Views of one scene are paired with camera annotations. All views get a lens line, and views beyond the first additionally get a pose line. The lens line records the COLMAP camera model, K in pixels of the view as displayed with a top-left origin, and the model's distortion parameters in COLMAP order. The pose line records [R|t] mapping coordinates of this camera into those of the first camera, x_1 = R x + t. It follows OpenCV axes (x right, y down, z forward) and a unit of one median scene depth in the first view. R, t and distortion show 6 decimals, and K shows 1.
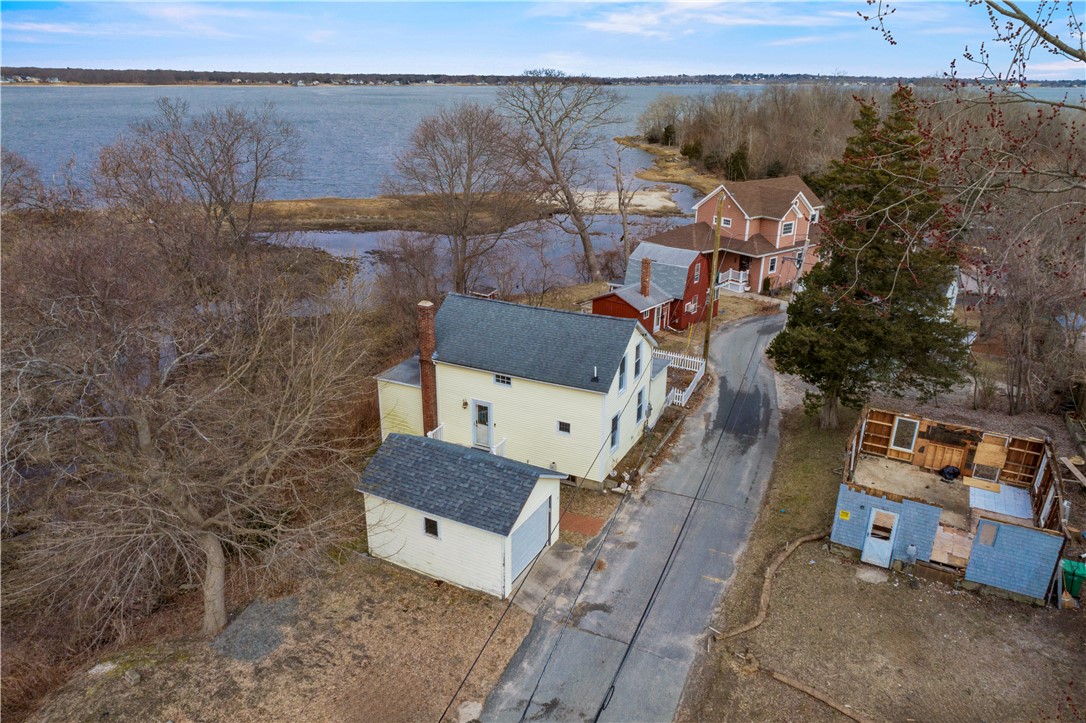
lens RADIAL K [[733.3, 0, 550.9], [0, 733.3, 361.7], [0, 0, 1]] dist [0.003982, 0.005259]
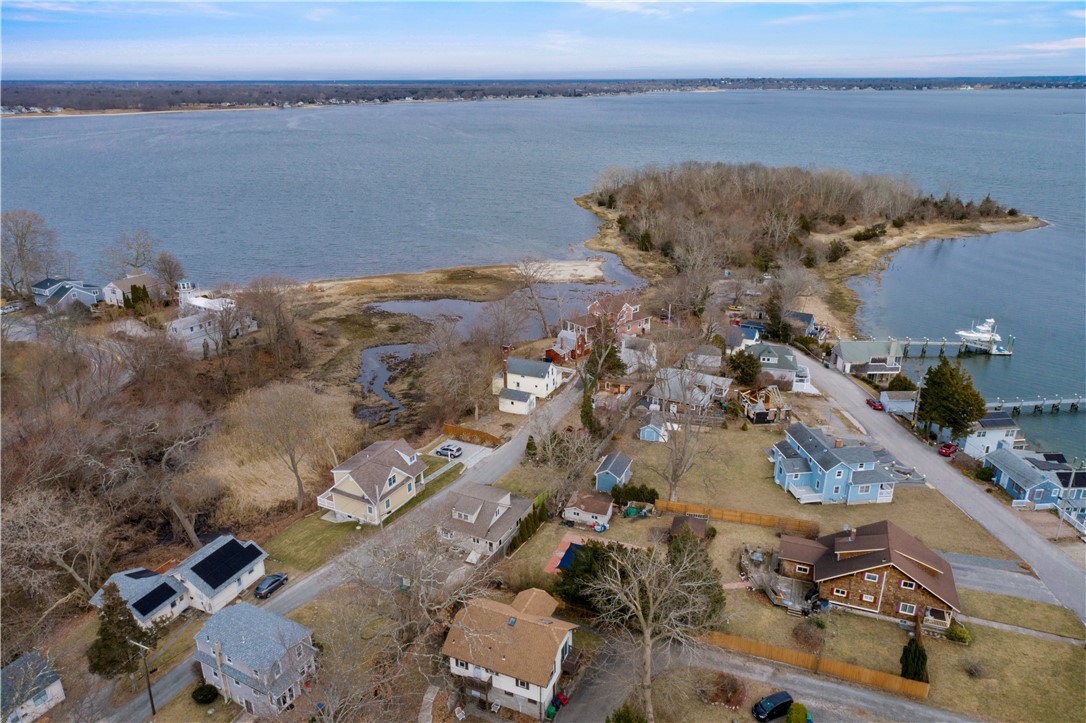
lens RADIAL K [[723.0, 0, 544.8], [0, 723.0, 357.9], [0, 0, 1]] dist [0.000910, 0.006428]
pose [[0.999498, -0.024560, 0.019993, -0.014376], [0.024694, 0.999674, -0.006498, -0.058595], [-0.019827, 0.006988, 0.999779, -3.524812]]
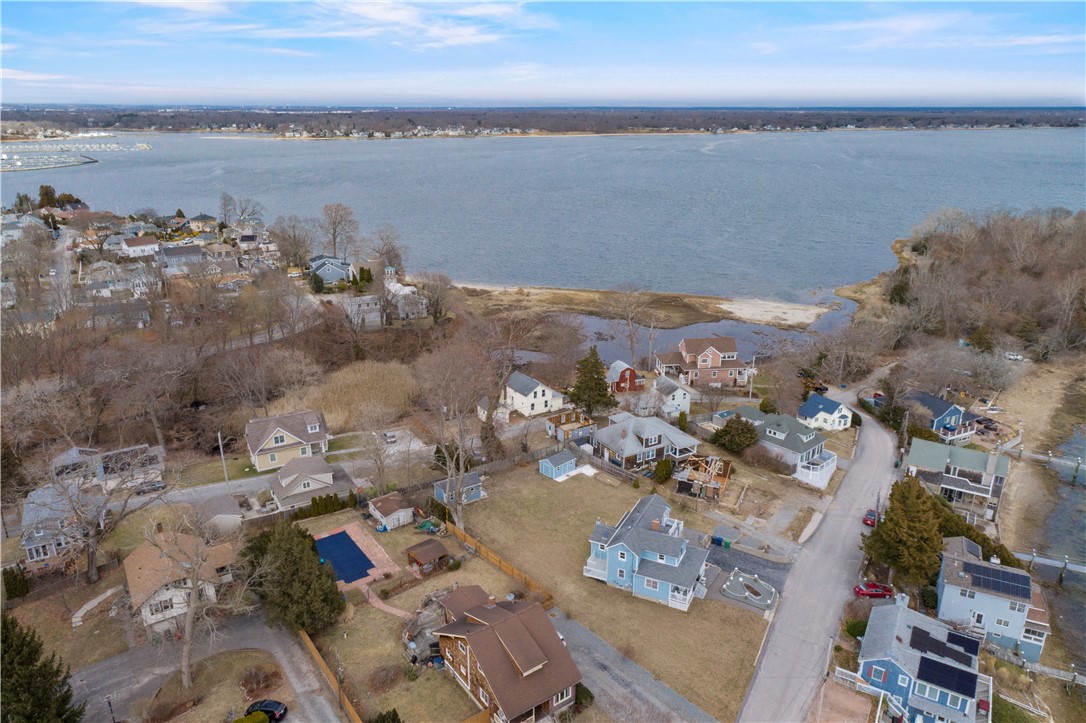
lens RADIAL K [[727.4, 0, 548.6], [0, 727.4, 355.7], [0, 0, 1]] dist [0.001953, 0.007001]
pose [[0.854943, 0.156096, -0.494677, 2.389572], [-0.180082, 0.983651, -0.000841, -0.236301], [0.486459, 0.089801, 0.869076, -2.969140]]
